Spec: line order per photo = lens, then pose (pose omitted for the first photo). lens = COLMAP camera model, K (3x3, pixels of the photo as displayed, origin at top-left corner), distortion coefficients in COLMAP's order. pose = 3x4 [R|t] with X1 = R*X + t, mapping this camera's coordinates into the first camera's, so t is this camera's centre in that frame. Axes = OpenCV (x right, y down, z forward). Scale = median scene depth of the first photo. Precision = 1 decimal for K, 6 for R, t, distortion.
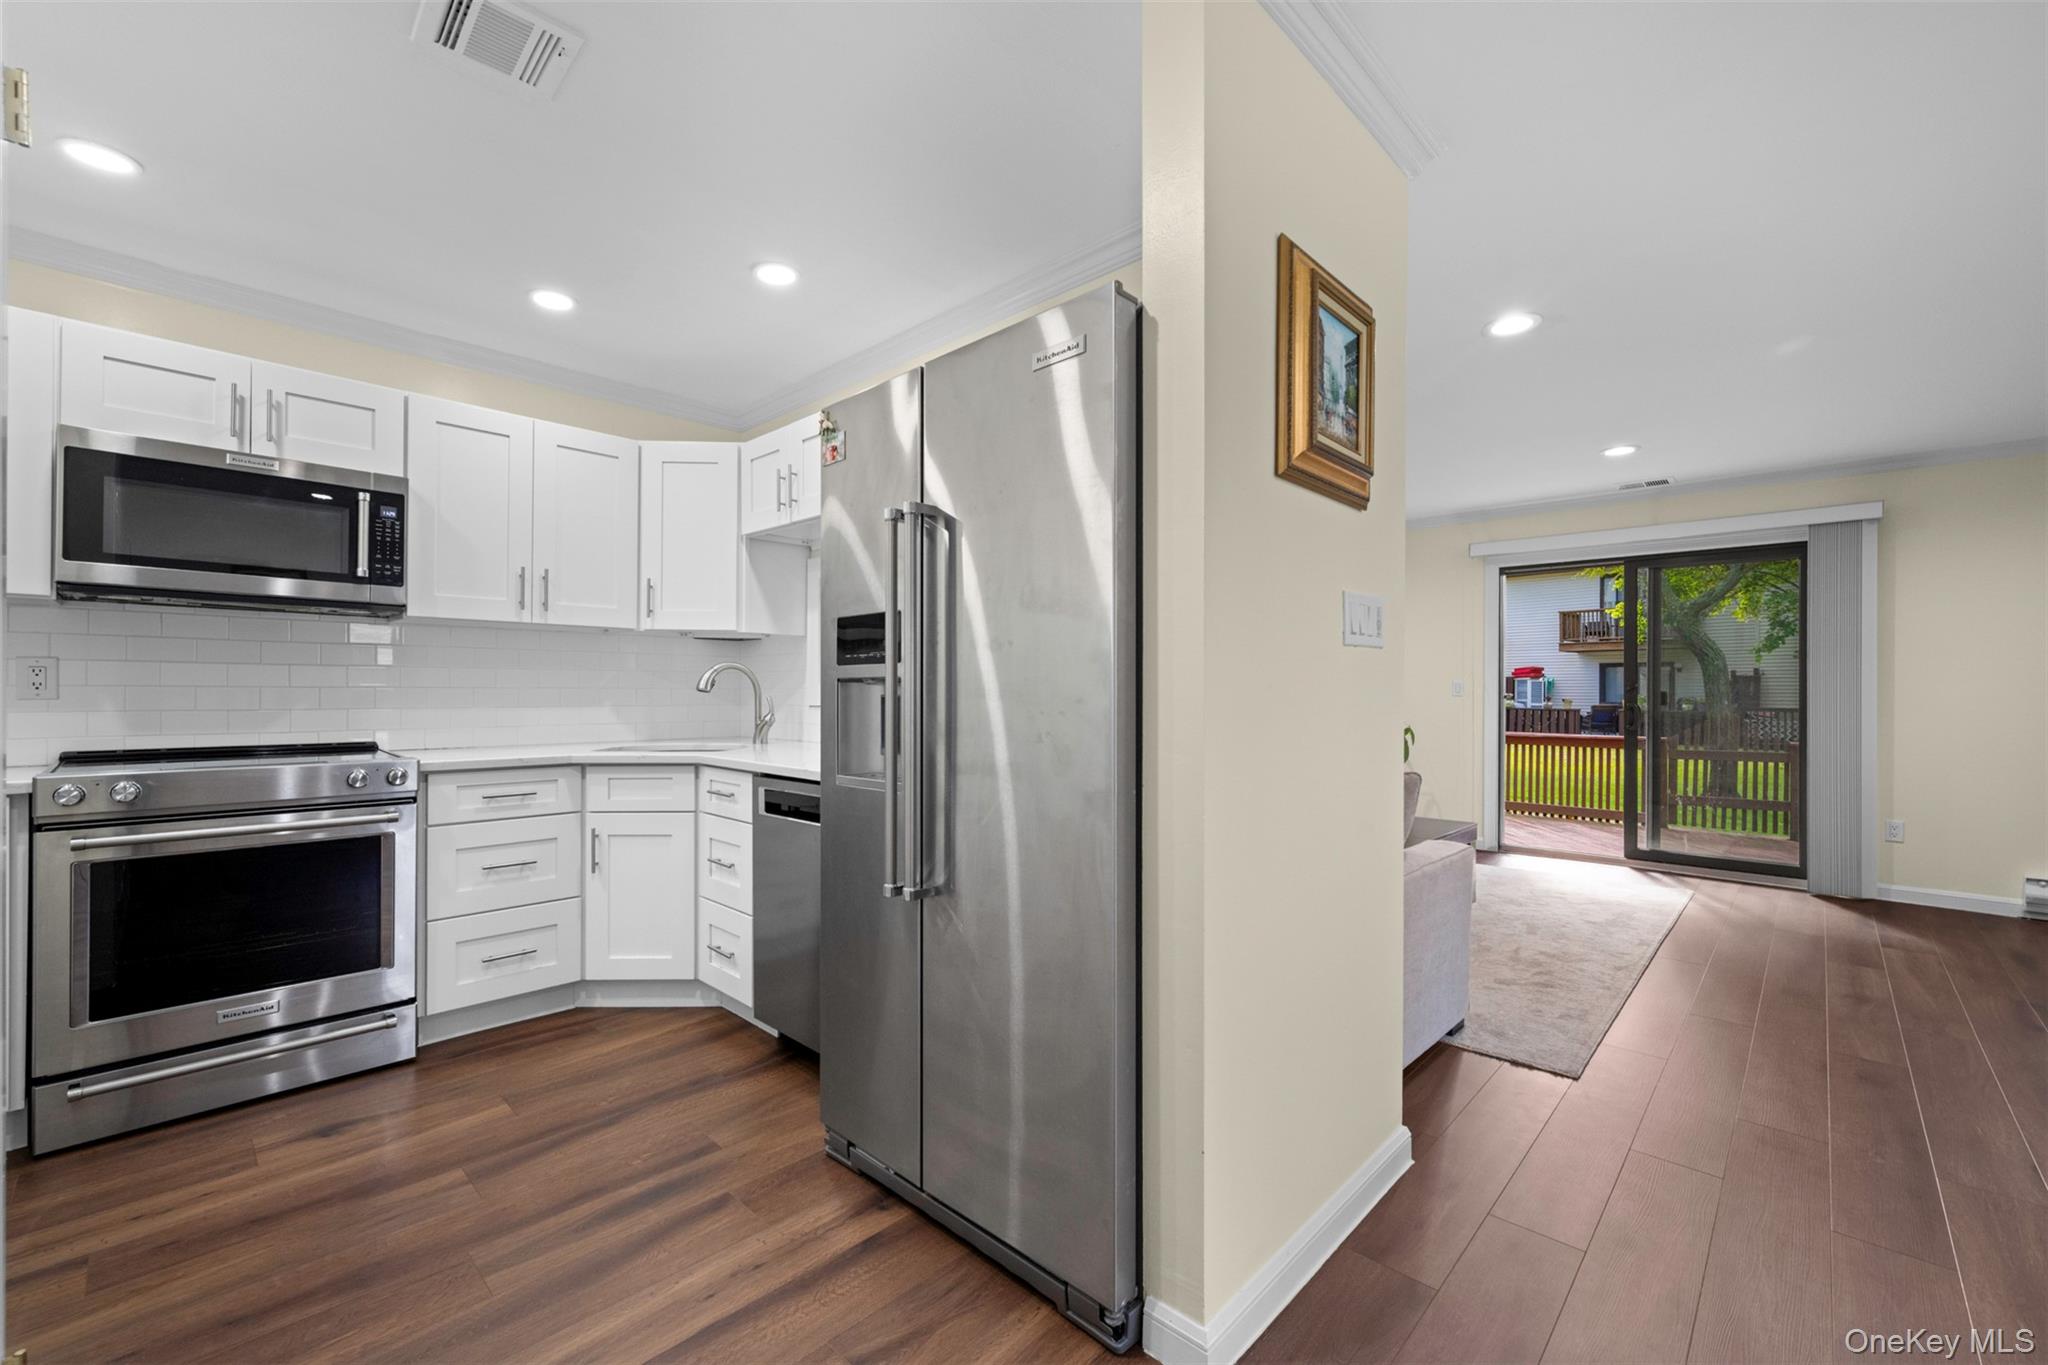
lens RADIAL K [[832.9, 0, 1022.0], [0, 832.9, 694.1], [0, 0, 1]] dist [-0.002035, 0.000022]
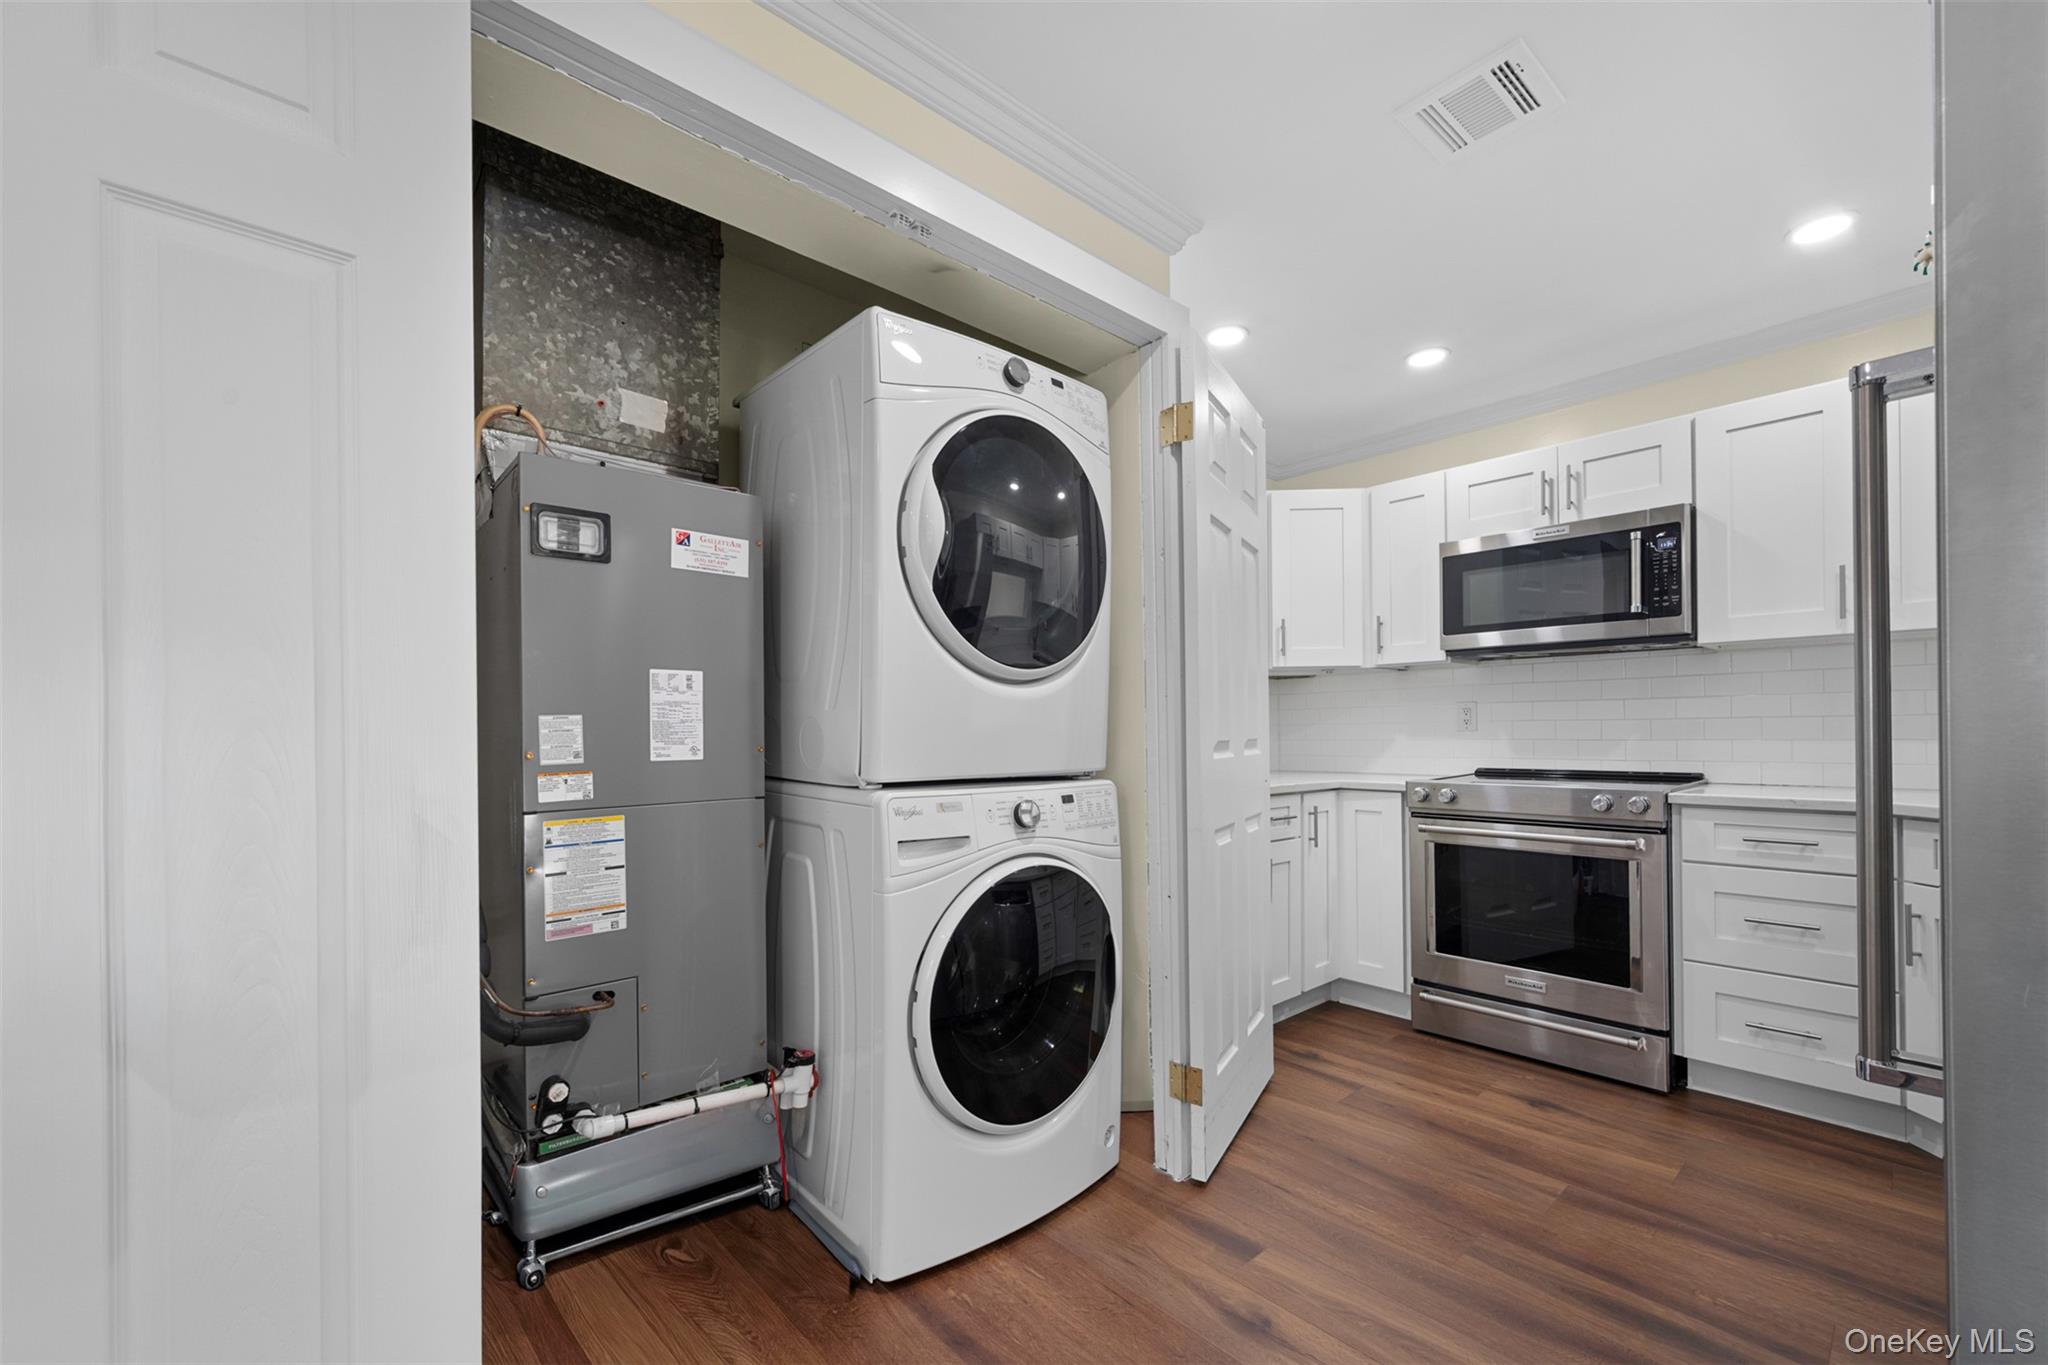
lens RADIAL K [[828.6, 0, 1029.1], [0, 828.6, 729.3], [0, 0, 1]] dist [-0.000123, 0.000141]
pose [[-0.068197, -0.006807, -0.997649, 0.294885], [0.004821, 0.999963, -0.007152, 0.009444], [0.997660, -0.005297, -0.068161, 0.305535]]
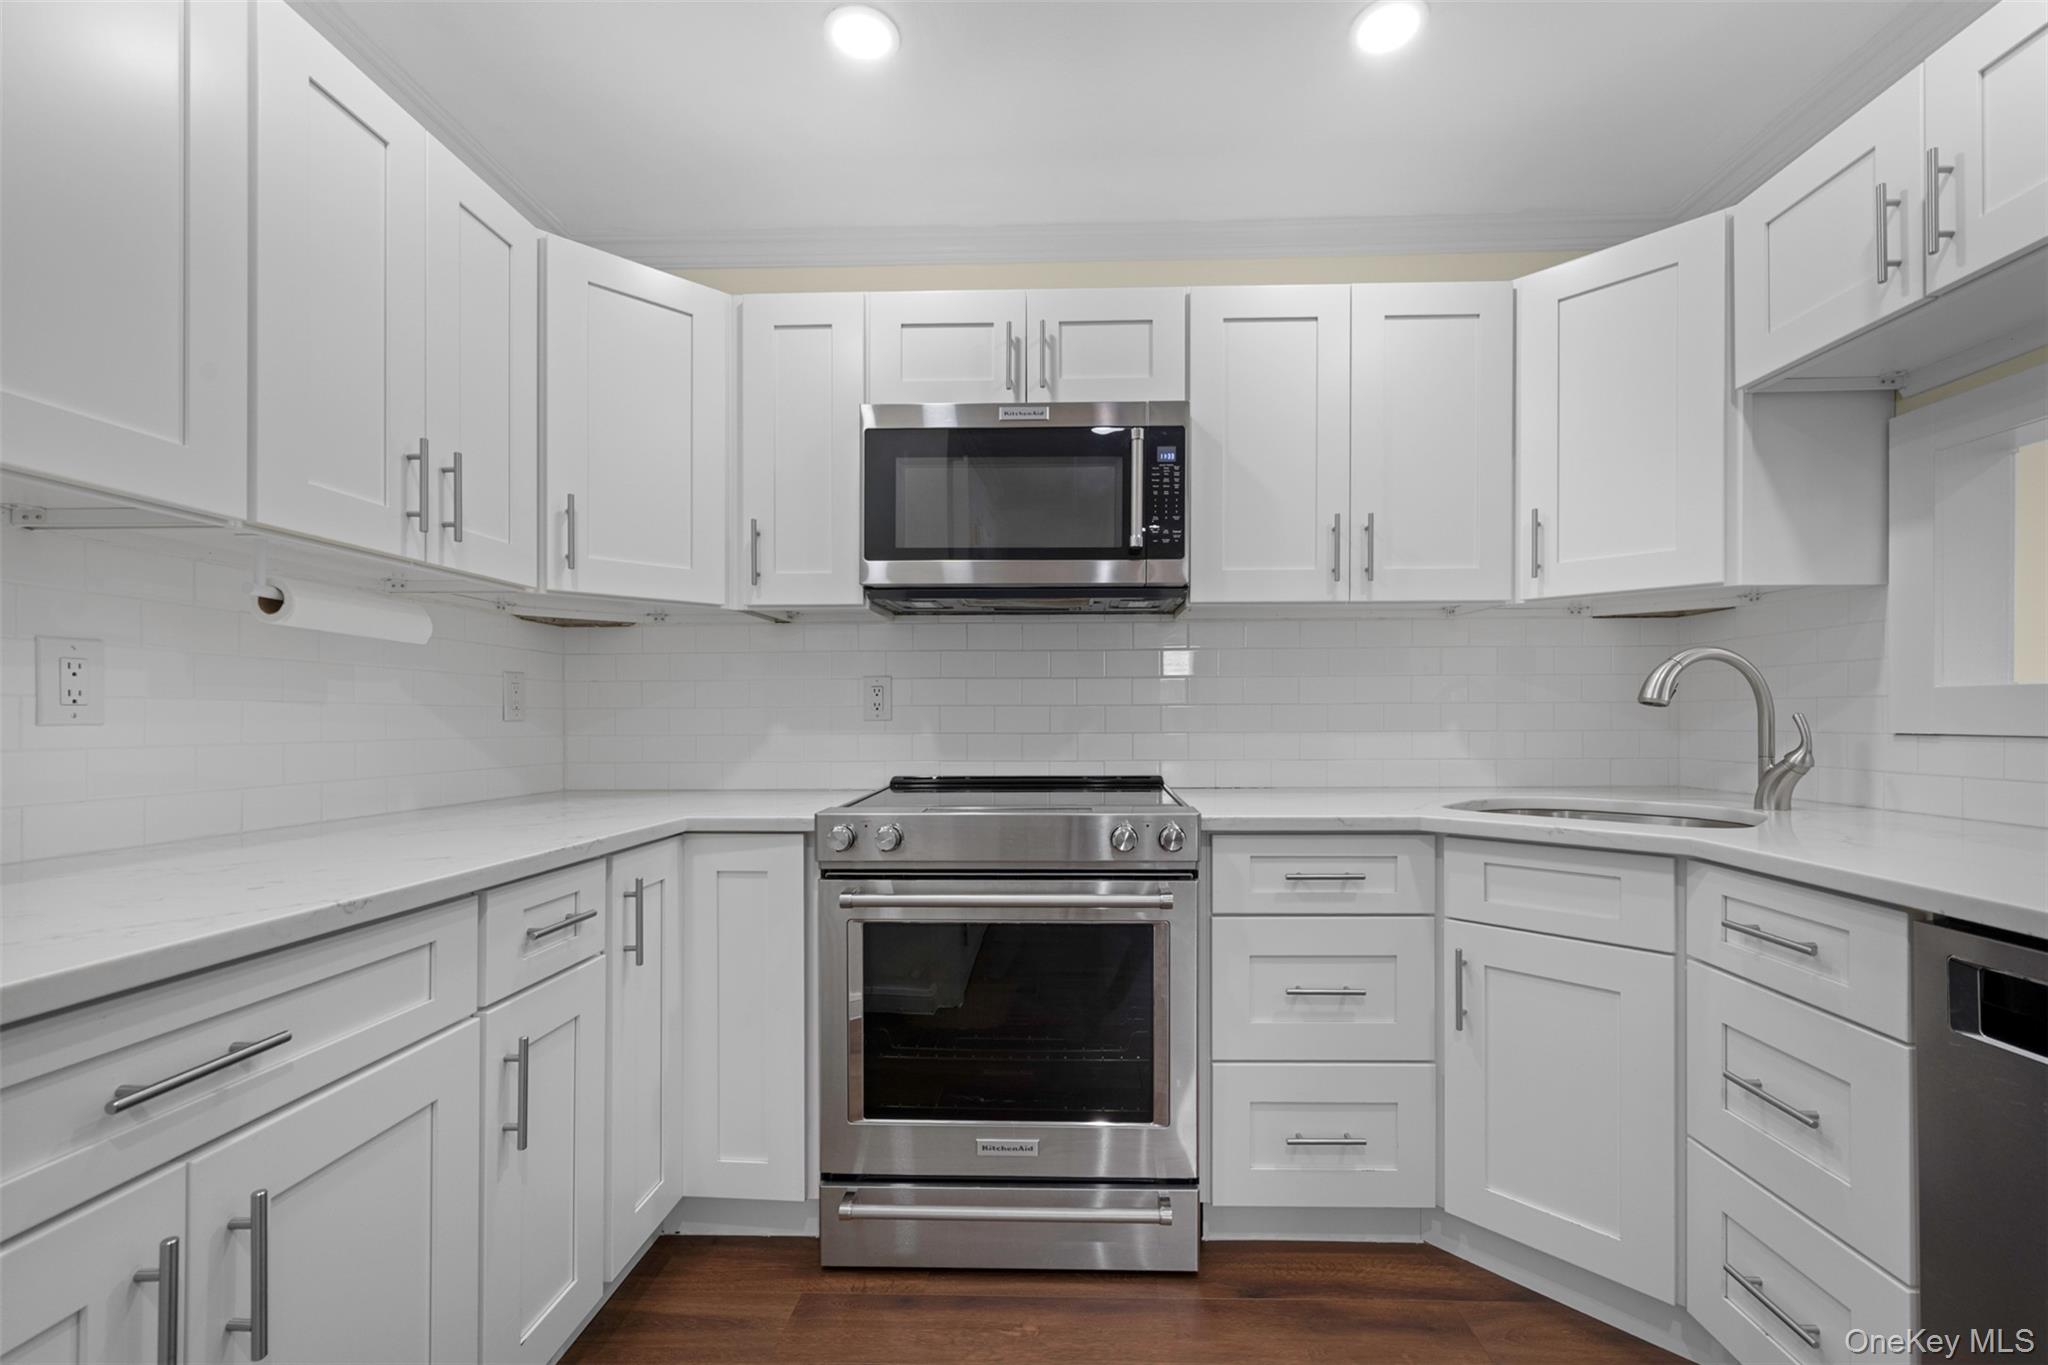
lens RADIAL K [[847.2, 0, 1048.5], [0, 847.2, 712.0], [0, 0, 1]] dist [-0.001638, -0.000098]
pose [[0.667429, -0.008891, -0.744620, -0.301360], [0.003794, 0.999956, -0.008539, 0.005466], [0.744664, 0.002874, 0.667434, 0.455847]]
